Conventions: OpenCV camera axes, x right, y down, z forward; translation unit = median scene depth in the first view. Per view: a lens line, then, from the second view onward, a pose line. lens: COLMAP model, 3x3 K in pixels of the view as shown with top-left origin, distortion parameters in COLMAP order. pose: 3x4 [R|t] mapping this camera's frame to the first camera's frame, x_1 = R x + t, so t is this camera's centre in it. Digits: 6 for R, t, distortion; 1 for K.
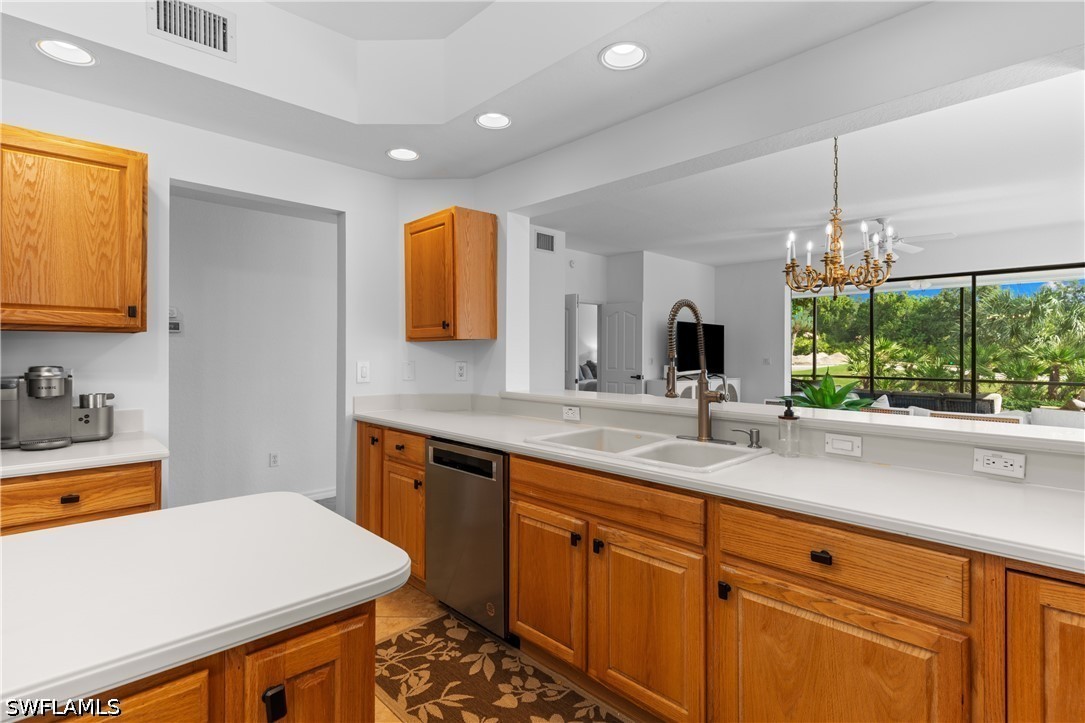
lens RADIAL K [[524.3, 0, 540.7], [0, 524.3, 352.1], [0, 0, 1]] dist [0.004018, 0.001009]
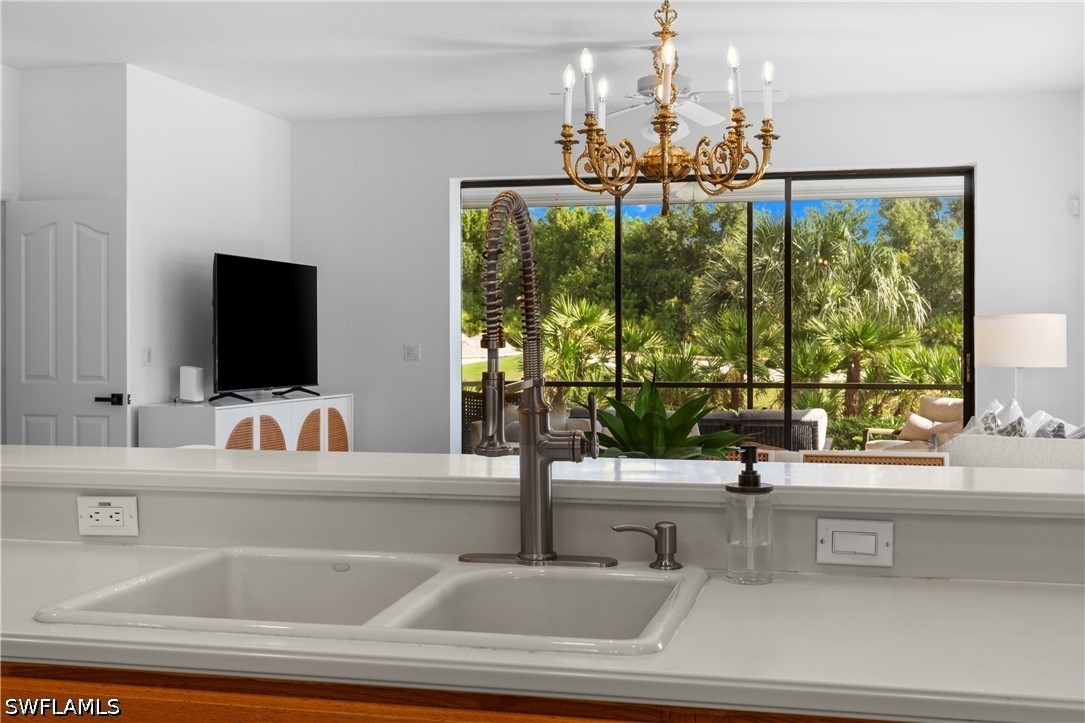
lens RADIAL K [[1298.9, 0, 530.4], [0, 1298.9, 357.2], [0, 0, 1]] dist [0.004981, 0.000000]
pose [[0.847708, -0.014448, 0.530267, -0.141208], [0.004046, 0.999776, 0.020773, -0.001147], [-0.530448, -0.015464, 0.847576, 0.141503]]
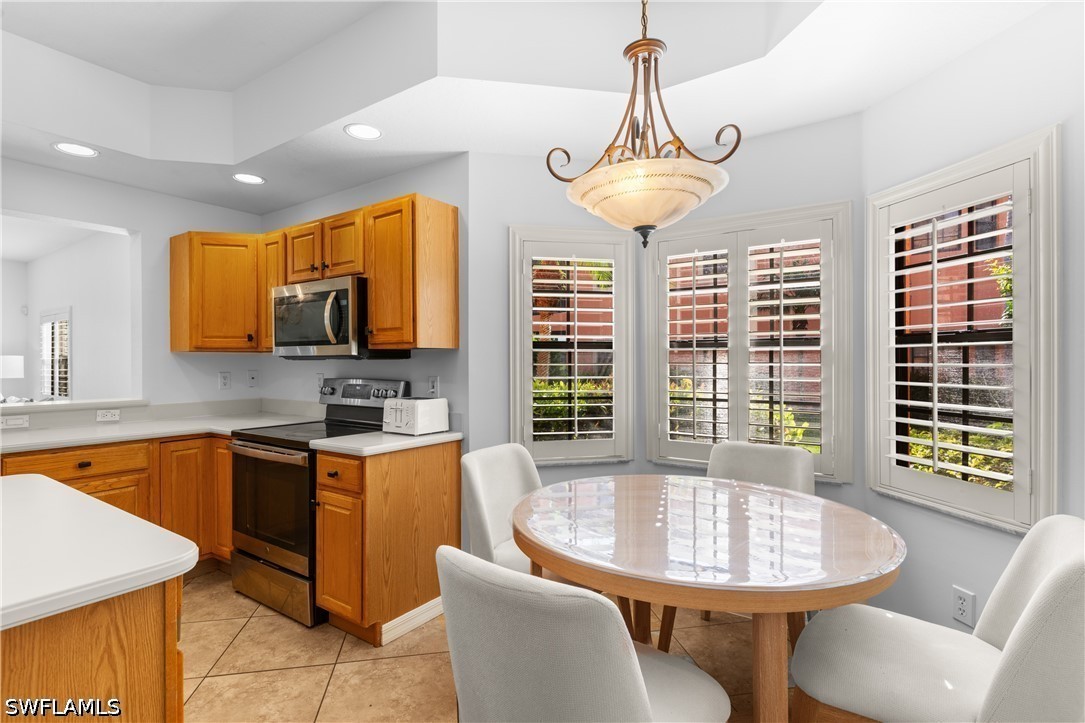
lens RADIAL K [[524.3, 0, 536.0], [0, 524.3, 361.3], [0, 0, 1]] dist [0.004018, 0.001009]
pose [[-0.199165, -0.004920, 0.979954, -0.794075], [0.003893, 0.999976, 0.005812, -0.004552], [-0.979958, 0.004973, -0.199141, -0.131728]]
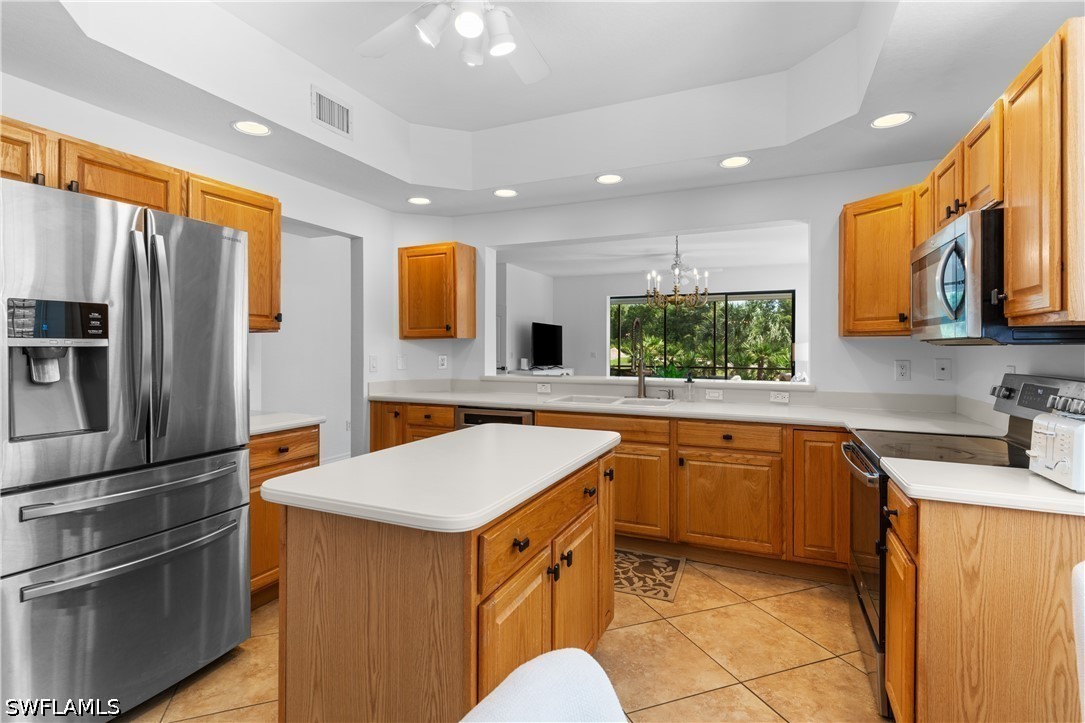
lens RADIAL K [[524.3, 0, 535.6], [0, 524.3, 349.7], [0, 0, 1]] dist [0.004018, 0.001009]
pose [[0.928459, -0.001754, 0.371432, -0.486345], [0.000149, 0.999991, 0.004351, -0.000150], [-0.371436, -0.003984, 0.928450, -0.362456]]
